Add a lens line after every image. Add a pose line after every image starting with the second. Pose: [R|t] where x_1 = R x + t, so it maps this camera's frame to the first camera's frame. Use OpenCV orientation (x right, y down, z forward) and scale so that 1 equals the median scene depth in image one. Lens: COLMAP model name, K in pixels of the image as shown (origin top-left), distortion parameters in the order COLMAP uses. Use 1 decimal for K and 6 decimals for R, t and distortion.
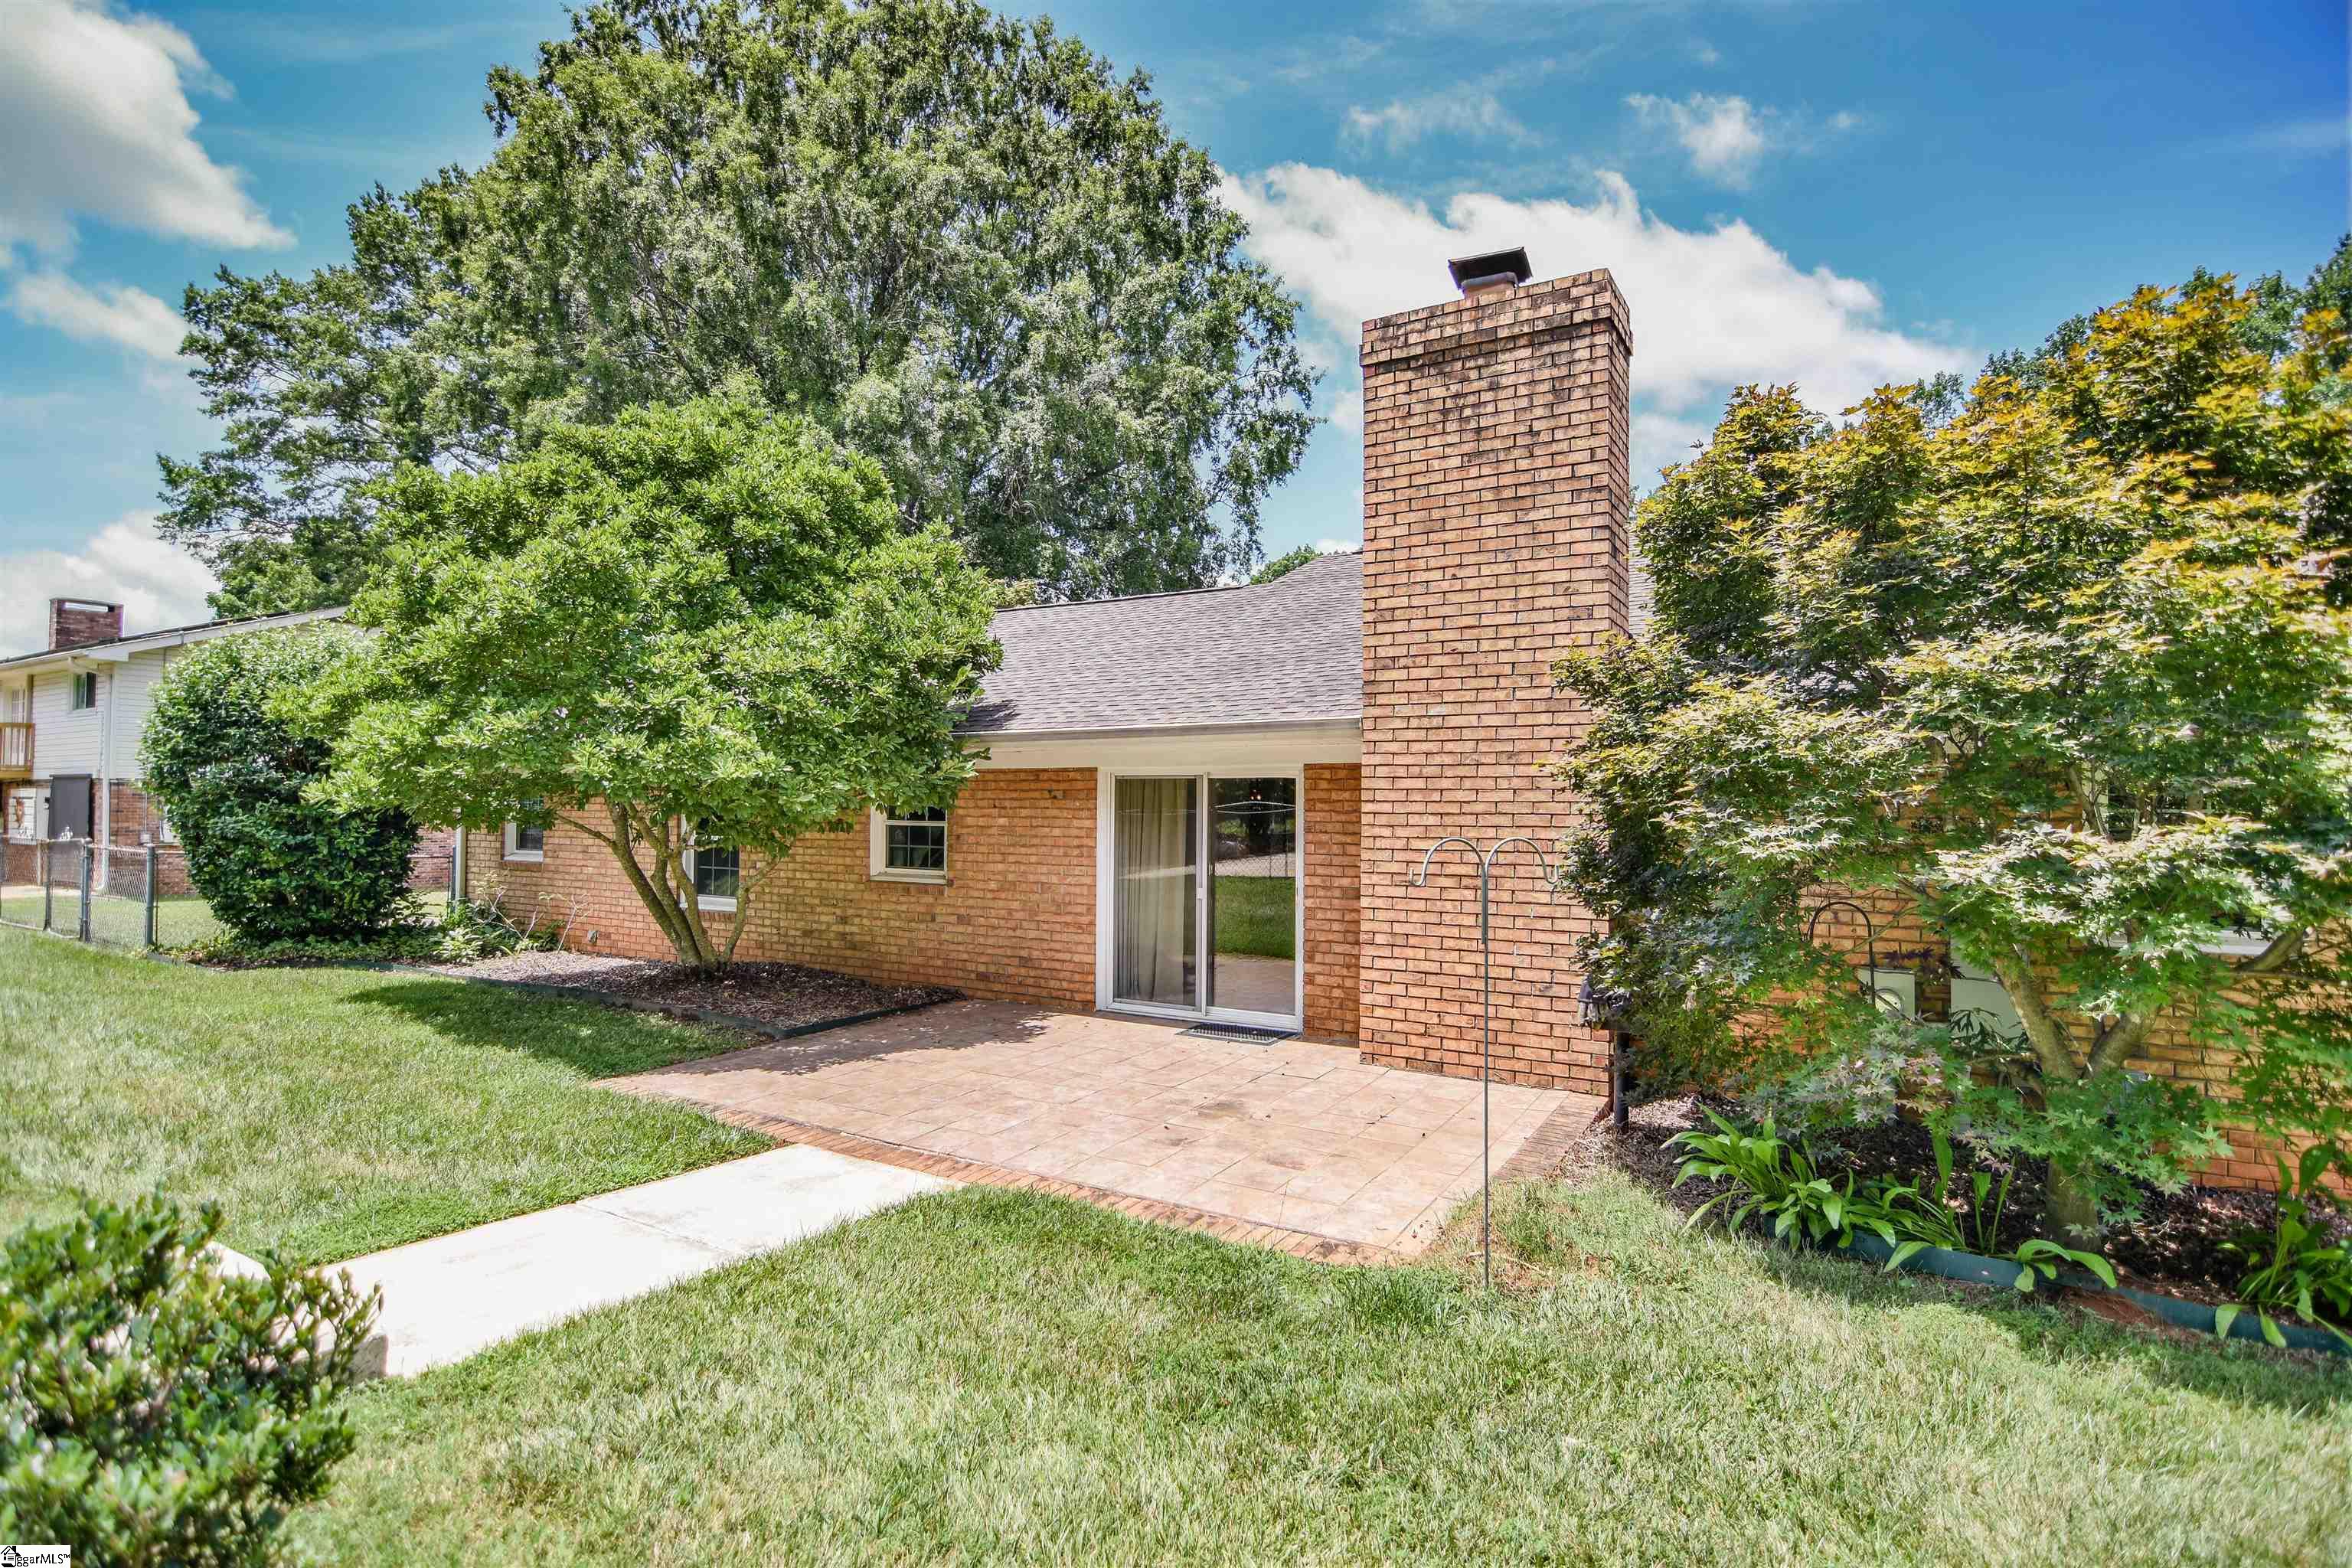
lens RADIAL K [[1123.2, 0, 1205.2], [0, 1123.2, 791.0], [0, 0, 1]] dist [0.004580, -0.009376]
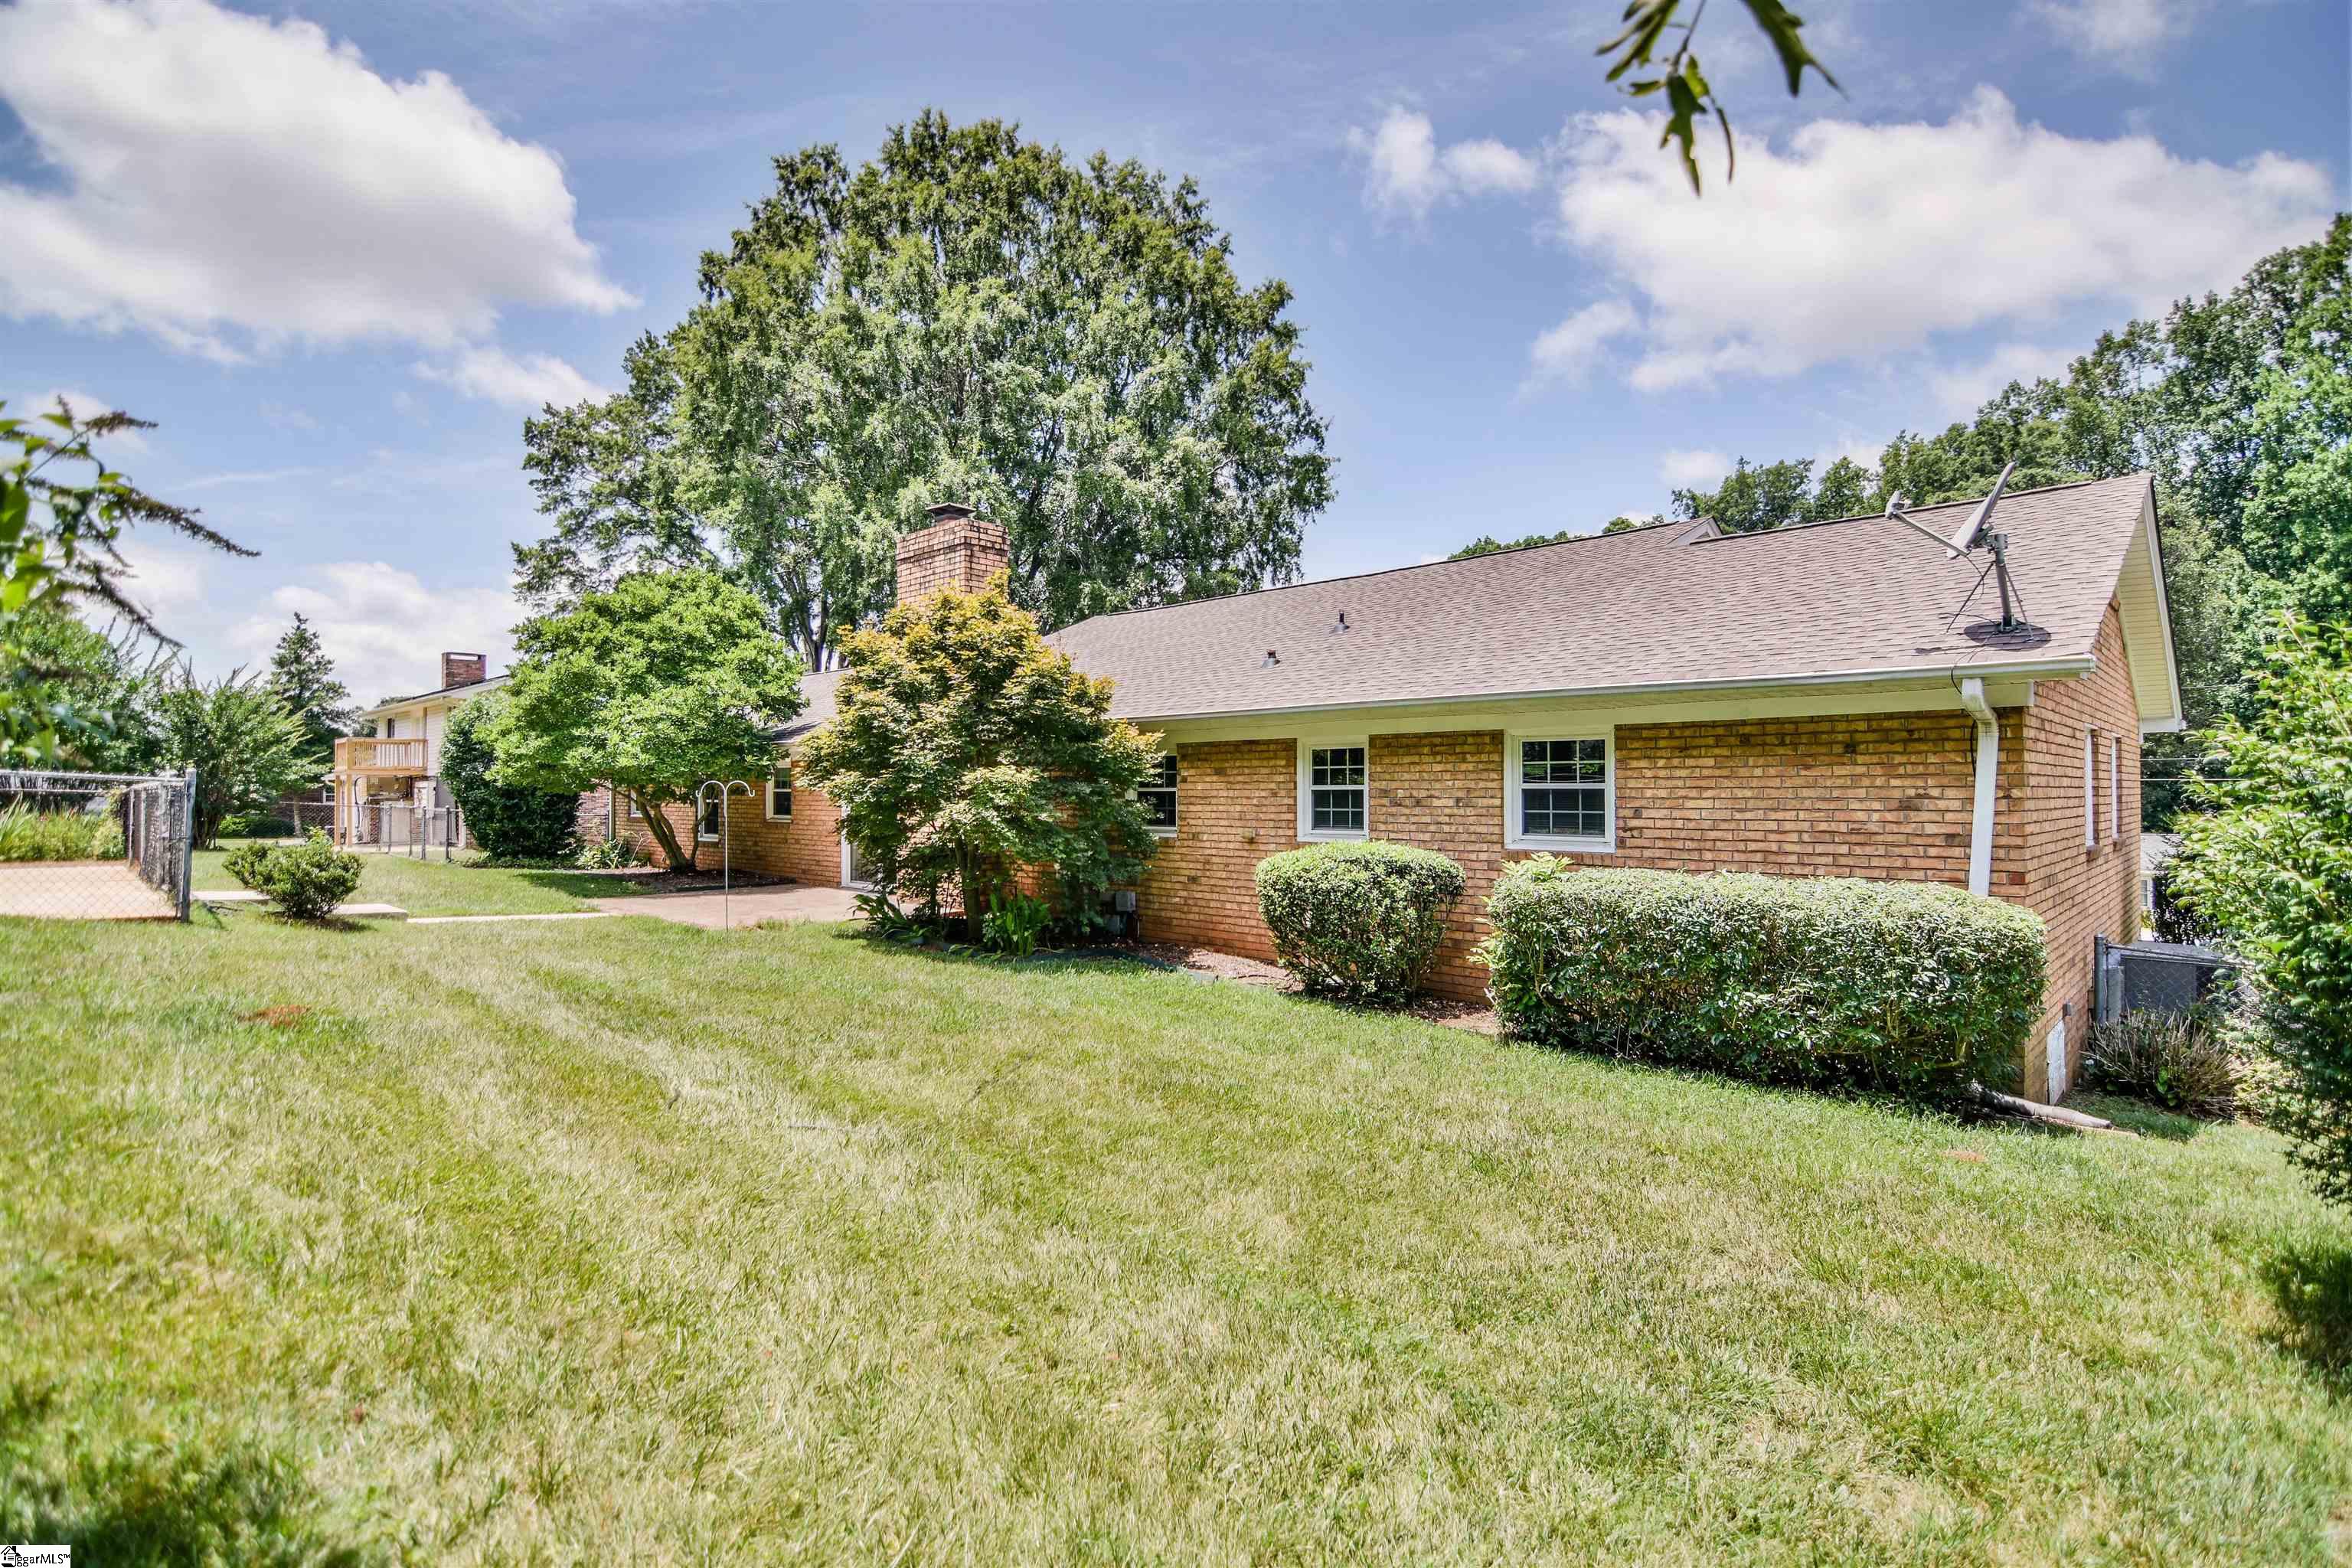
lens RADIAL K [[1123.2, 0, 1205.2], [0, 1123.2, 791.0], [0, 0, 1]] dist [0.004580, -0.009376]
pose [[0.973577, -0.007761, -0.228226, 0.251345], [0.009753, 0.999924, 0.007601, 0.006775], [0.228149, -0.009626, 0.973579, -0.189960]]
